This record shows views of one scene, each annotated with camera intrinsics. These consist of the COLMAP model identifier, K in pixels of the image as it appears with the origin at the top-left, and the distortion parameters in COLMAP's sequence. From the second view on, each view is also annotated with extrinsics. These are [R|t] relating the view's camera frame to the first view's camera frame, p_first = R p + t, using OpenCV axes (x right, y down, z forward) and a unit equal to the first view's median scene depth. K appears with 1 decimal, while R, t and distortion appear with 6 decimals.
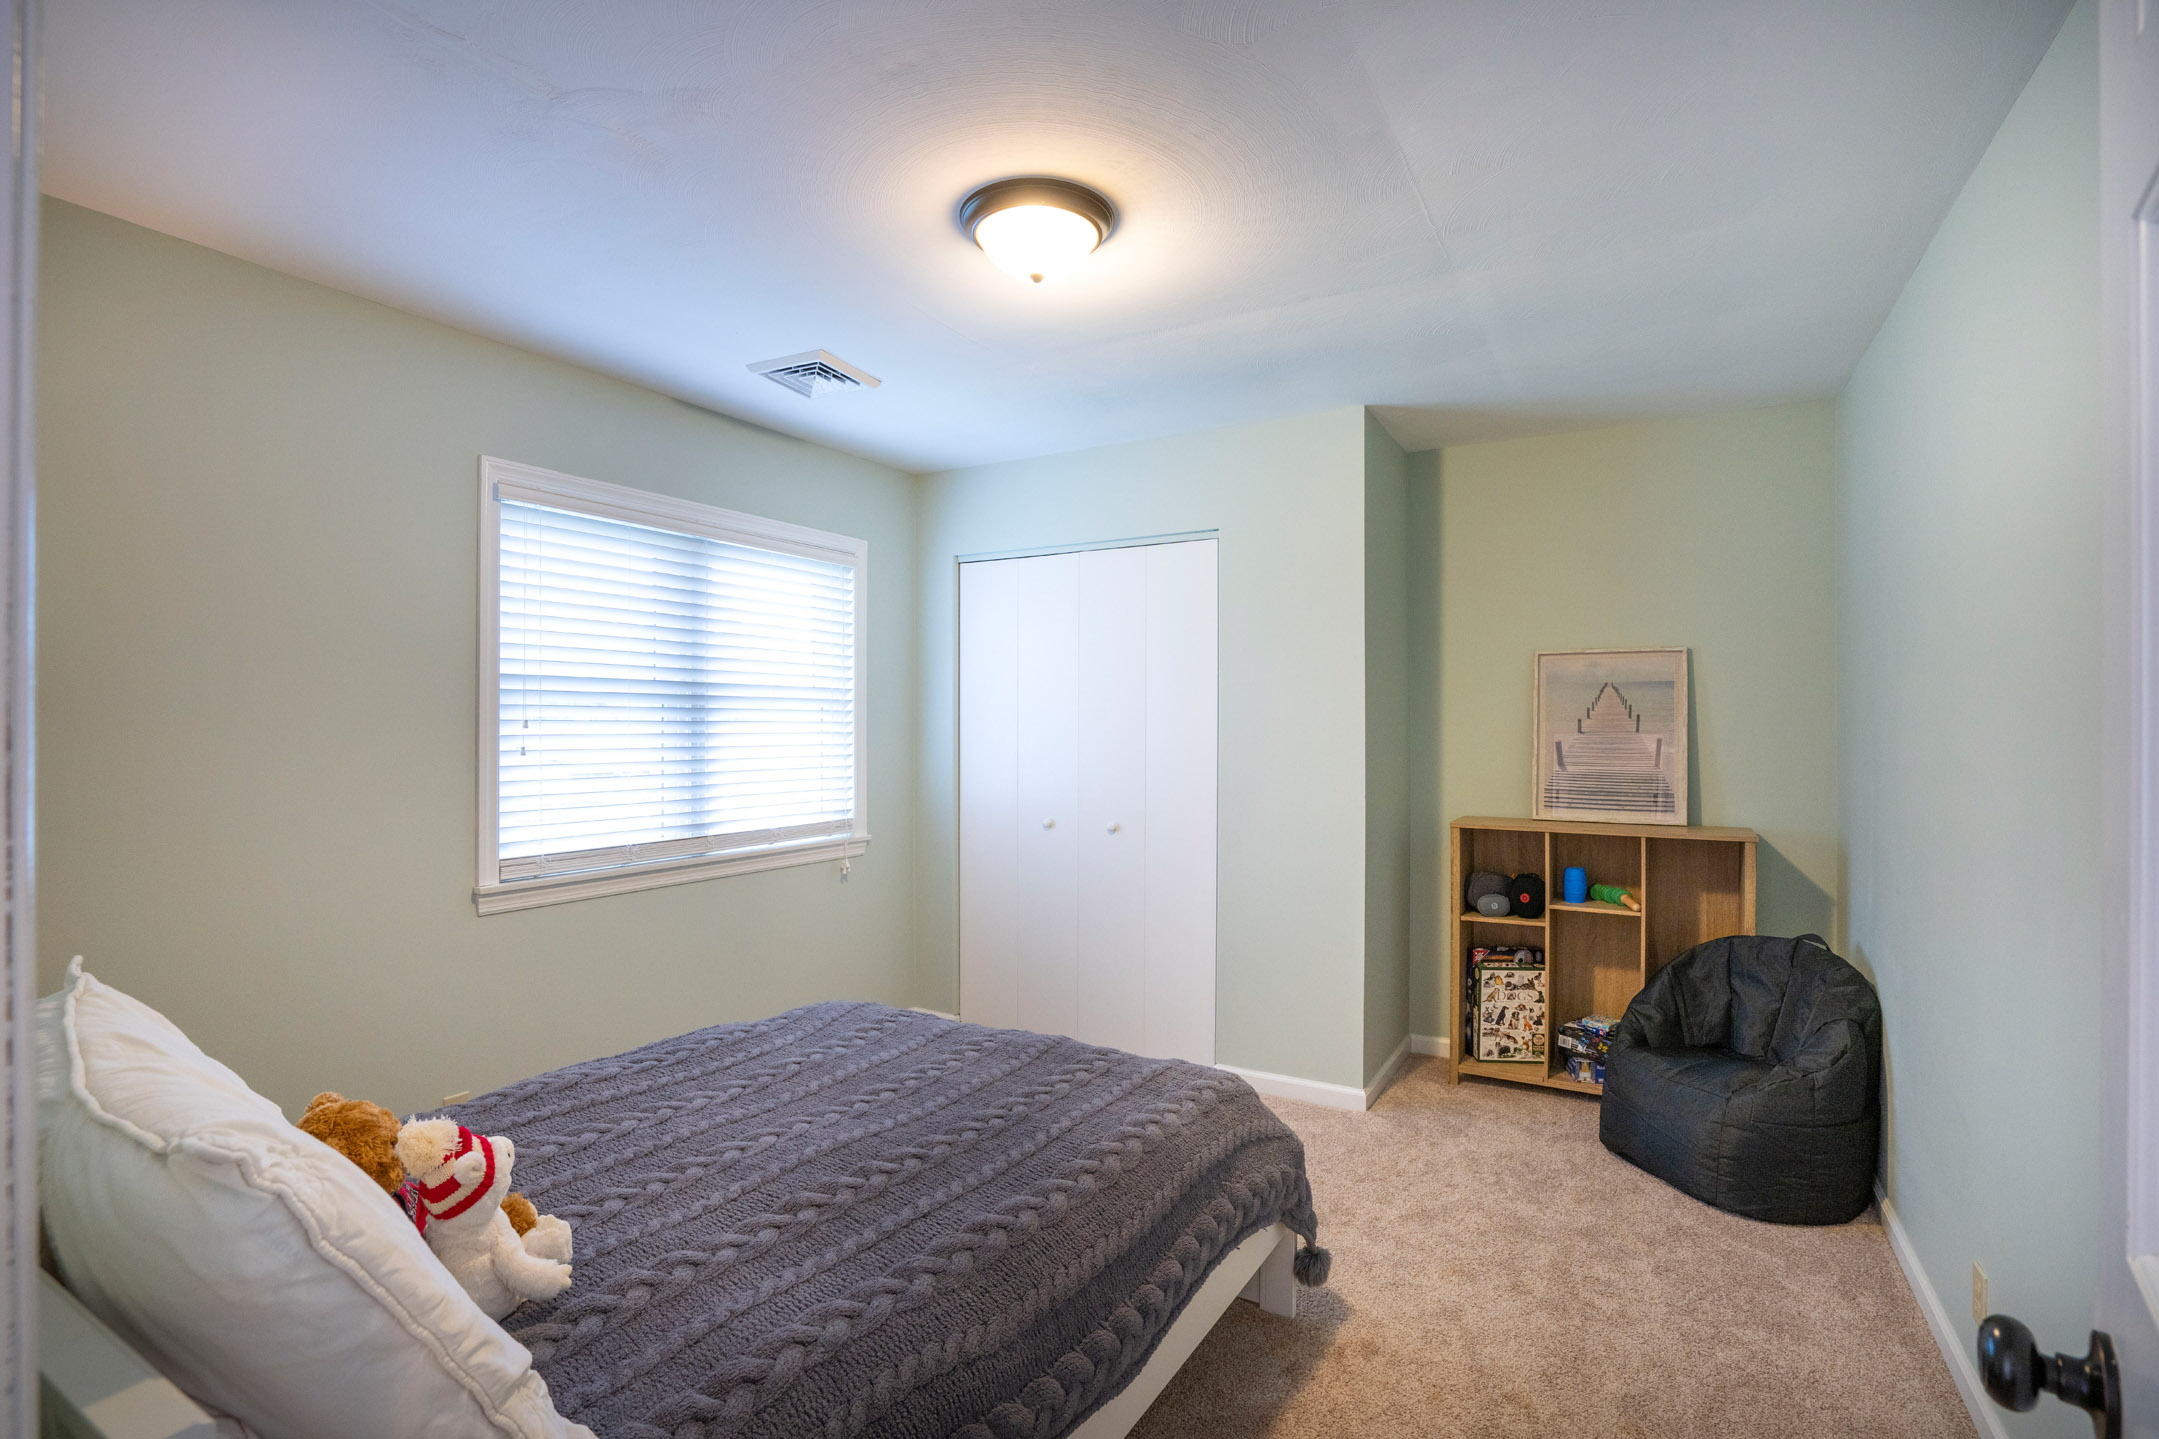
lens RADIAL K [[996.1, 0, 1075.4], [0, 996.1, 723.5], [0, 0, 1]] dist [-0.058358, 0.022666]
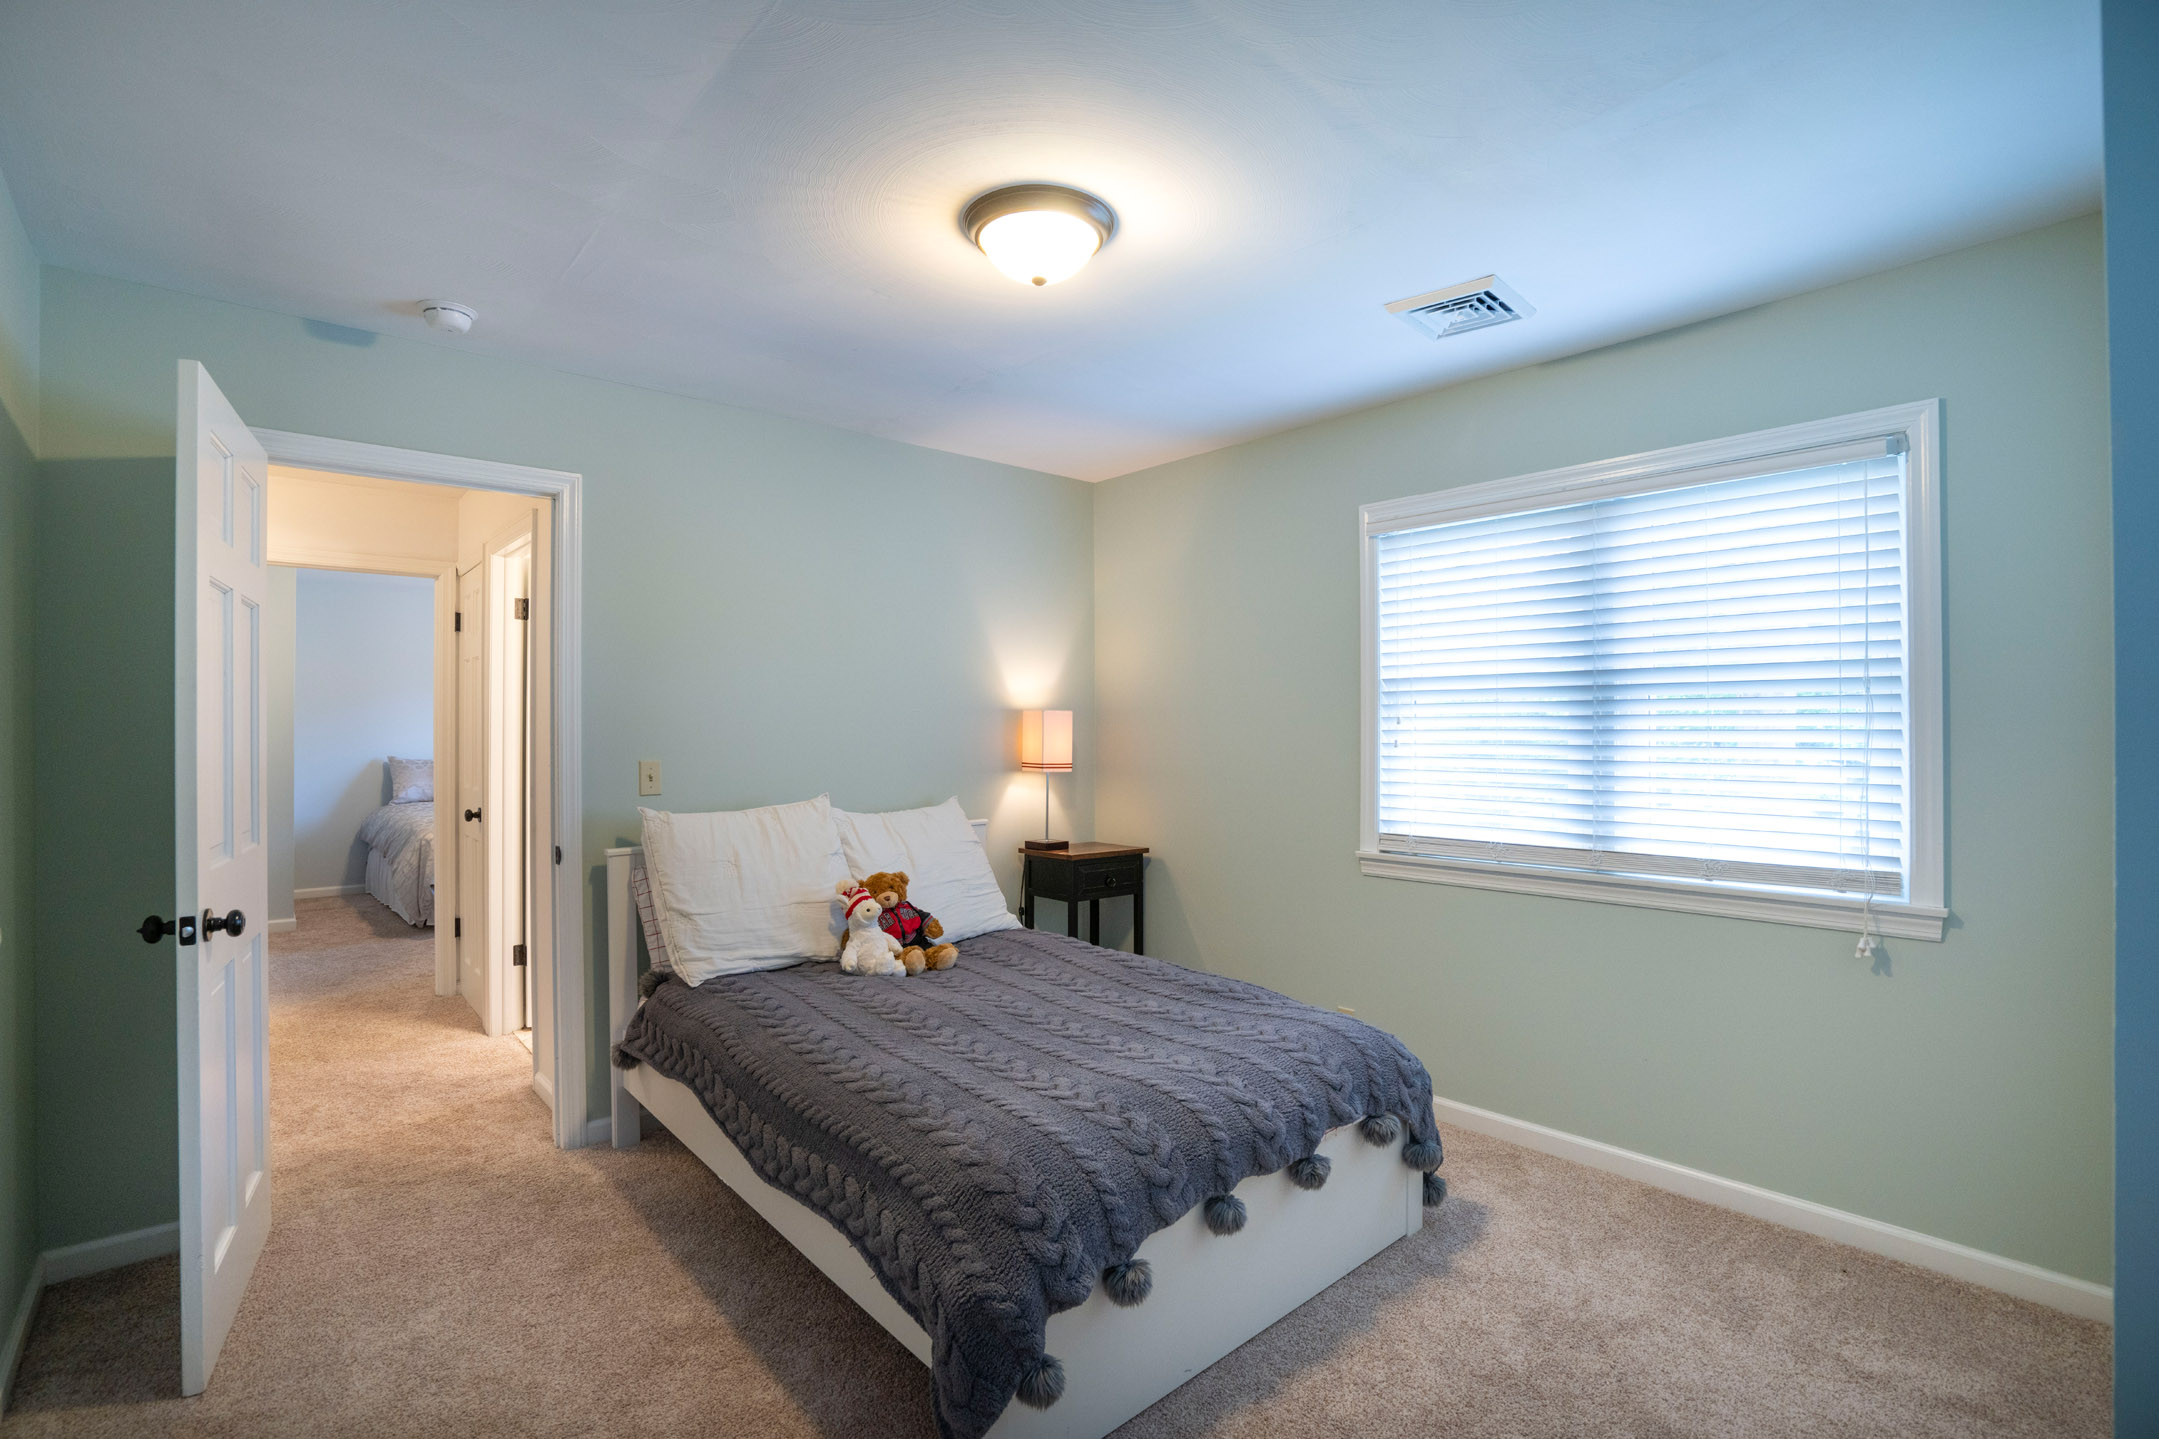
lens RADIAL K [[996.1, 0, 1075.4], [0, 996.1, 723.5], [0, 0, 1]] dist [-0.058358, 0.022666]
pose [[-0.307741, -0.003910, -0.951462, 0.672066], [0.004941, 0.999972, -0.005707, 0.008463], [0.951457, -0.006457, -0.307713, 0.985956]]
